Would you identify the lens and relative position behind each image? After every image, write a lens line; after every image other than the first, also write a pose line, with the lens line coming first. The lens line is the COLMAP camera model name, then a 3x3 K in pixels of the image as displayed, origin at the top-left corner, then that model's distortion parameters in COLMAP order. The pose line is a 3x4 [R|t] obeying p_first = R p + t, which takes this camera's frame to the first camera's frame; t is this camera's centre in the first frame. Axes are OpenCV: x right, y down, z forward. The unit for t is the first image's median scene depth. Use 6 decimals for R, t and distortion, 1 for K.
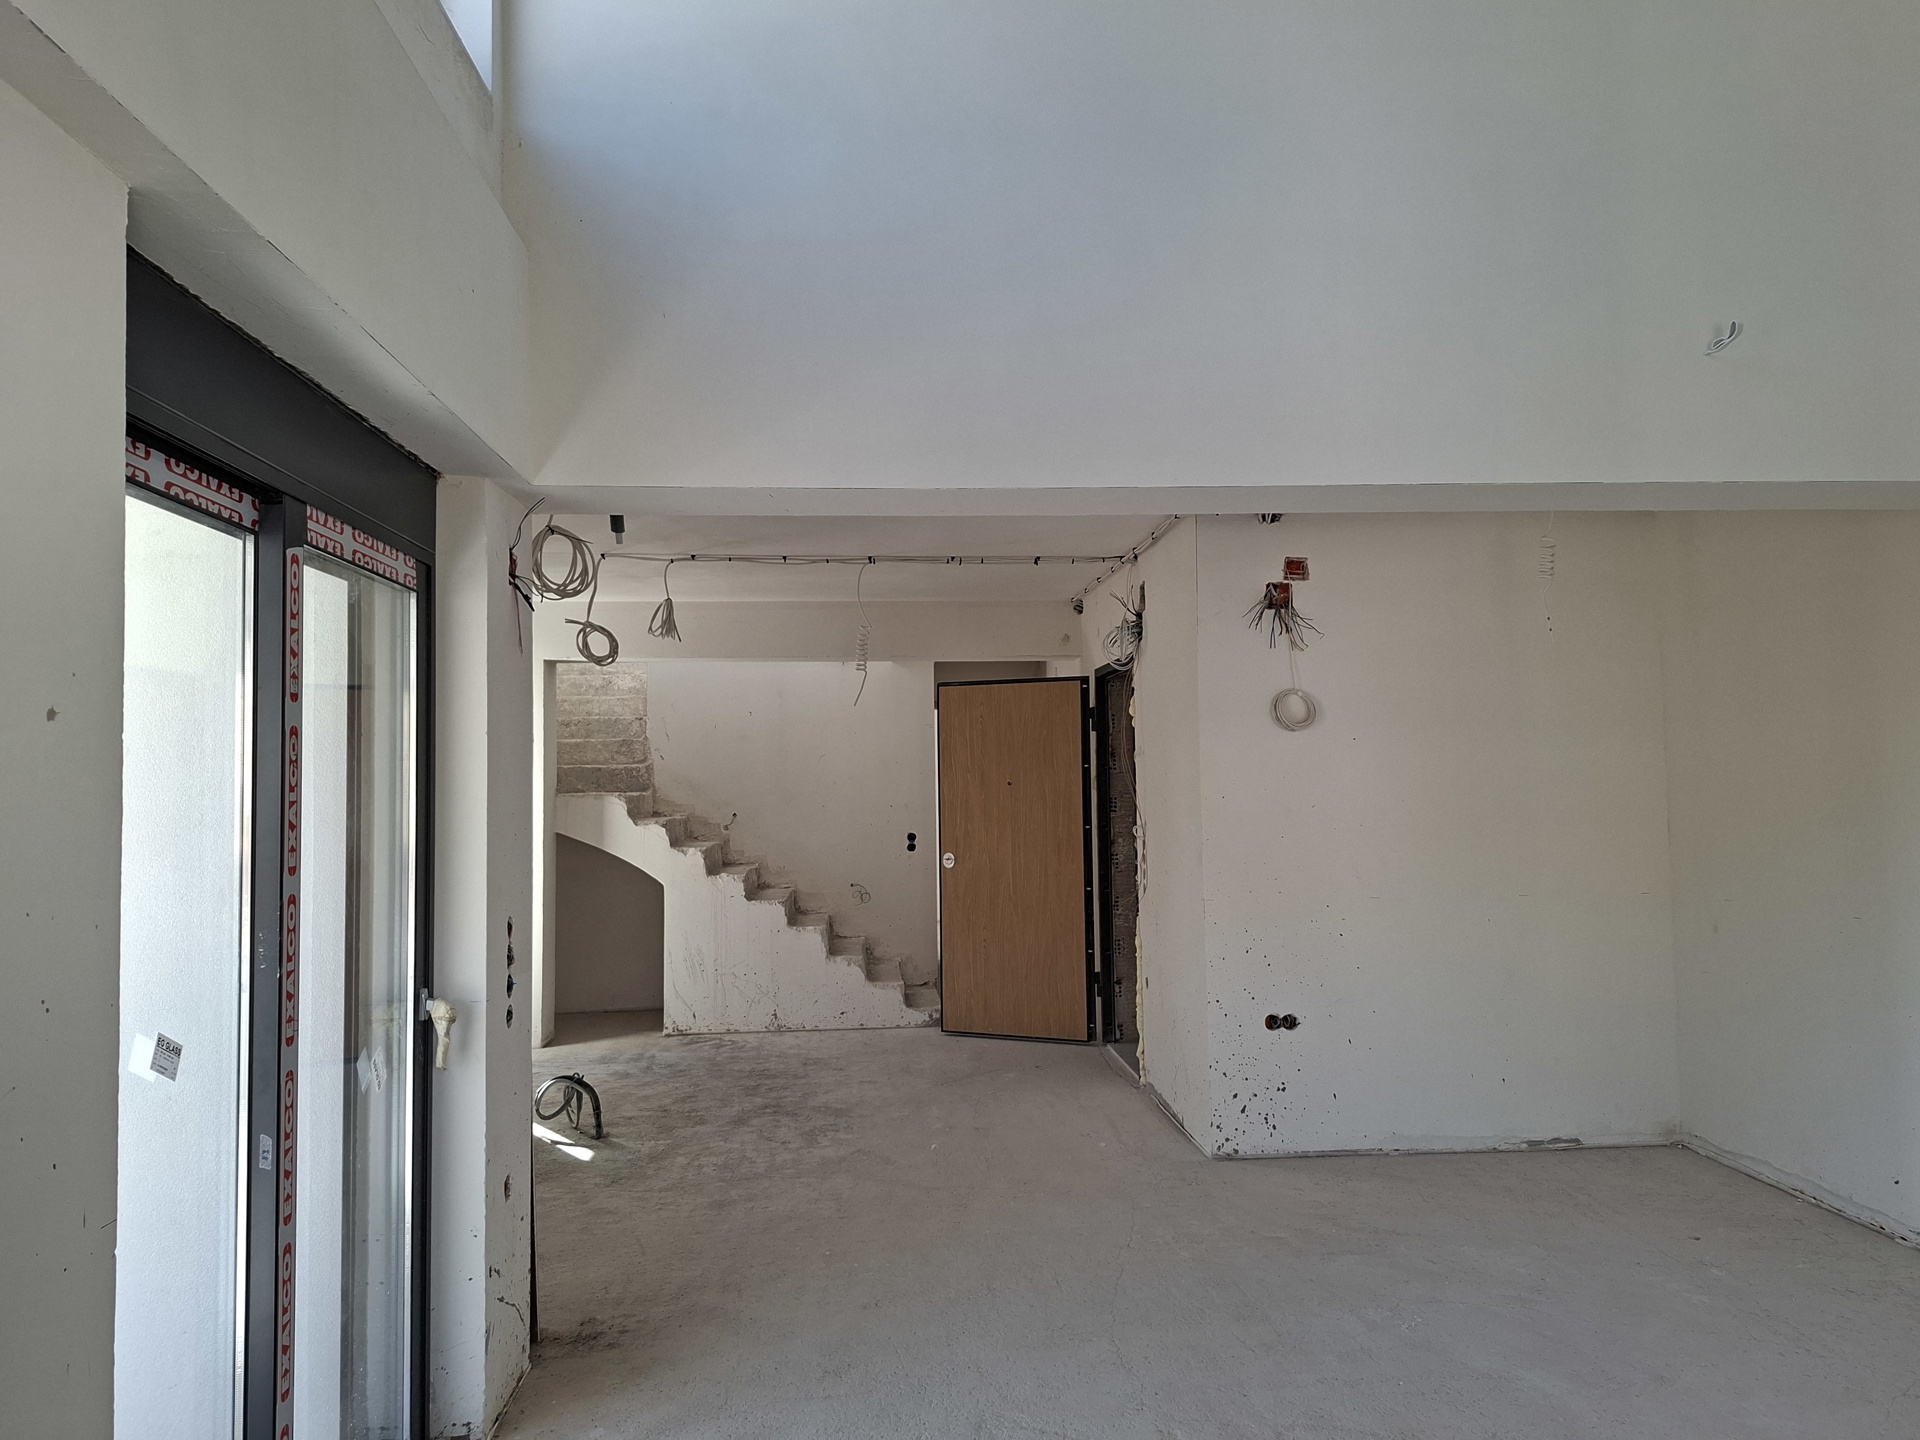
lens RADIAL K [[1334.5, 0, 955.4], [0, 1334.5, 727.2], [0, 0, 1]] dist [0.154960, -0.150463]
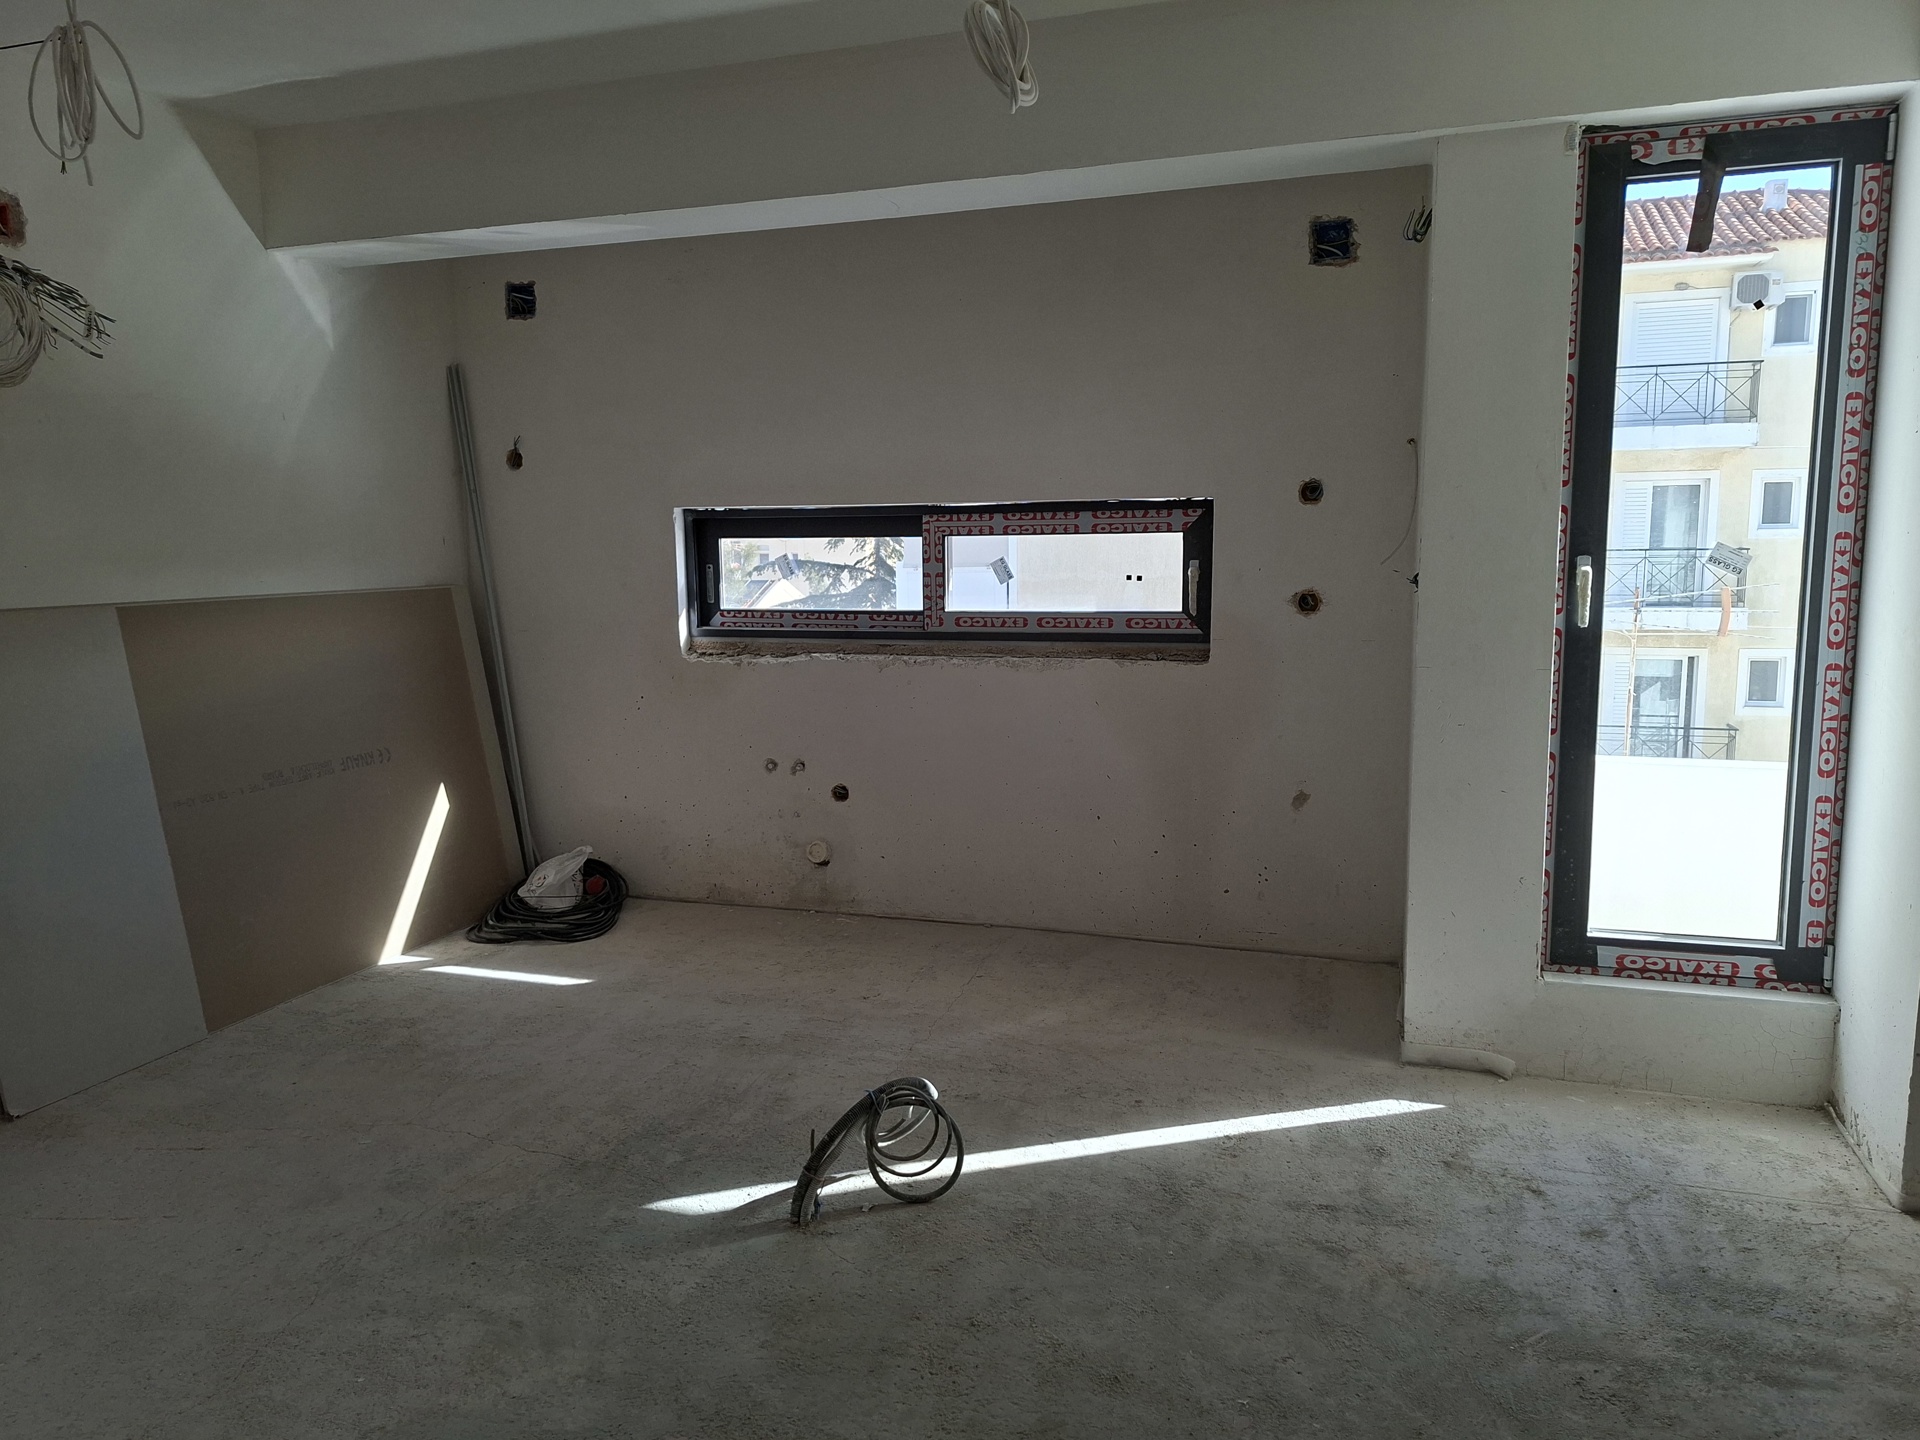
lens RADIAL K [[1330.4, 0, 943.5], [0, 1330.4, 719.4], [0, 0, 1]] dist [0.090261, -0.084447]
pose [[-0.392768, 0.144902, -0.908150, 0.117524], [0.055531, 0.989444, 0.133856, 0.077097], [0.917959, 0.002144, -0.396669, 1.291382]]
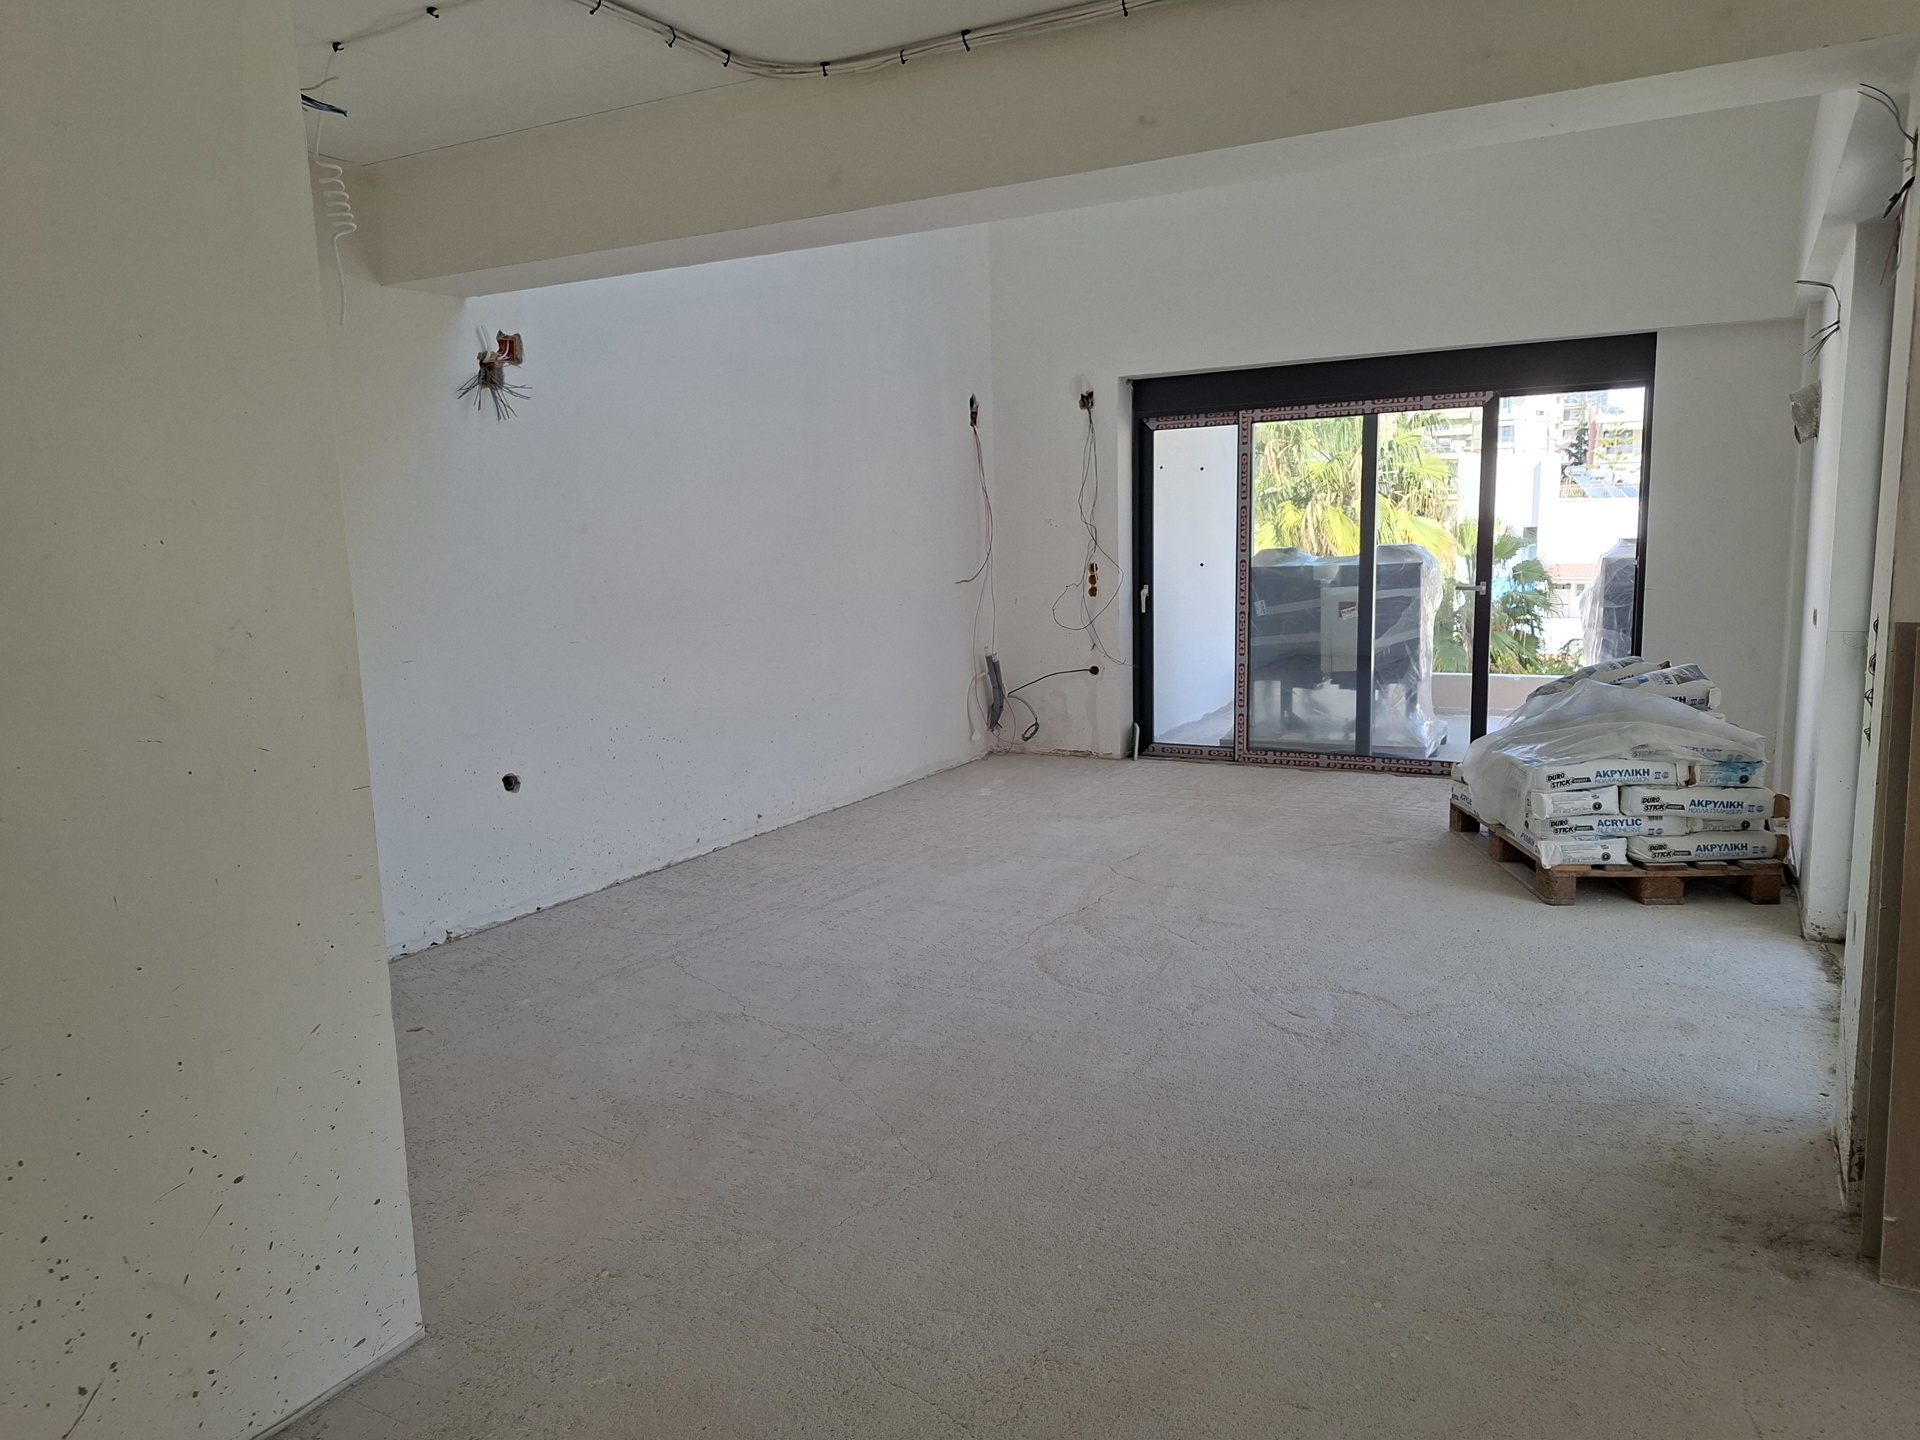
lens RADIAL K [[1325.4, 0, 960.0], [0, 1325.4, 720.0], [0, 0, 1]] dist [0.078804, -0.086850]
pose [[-0.828160, -0.042507, 0.558878, -0.198606], [0.016848, 0.994781, 0.100628, 0.067981], [-0.560238, 0.092752, -0.823122, 1.210536]]
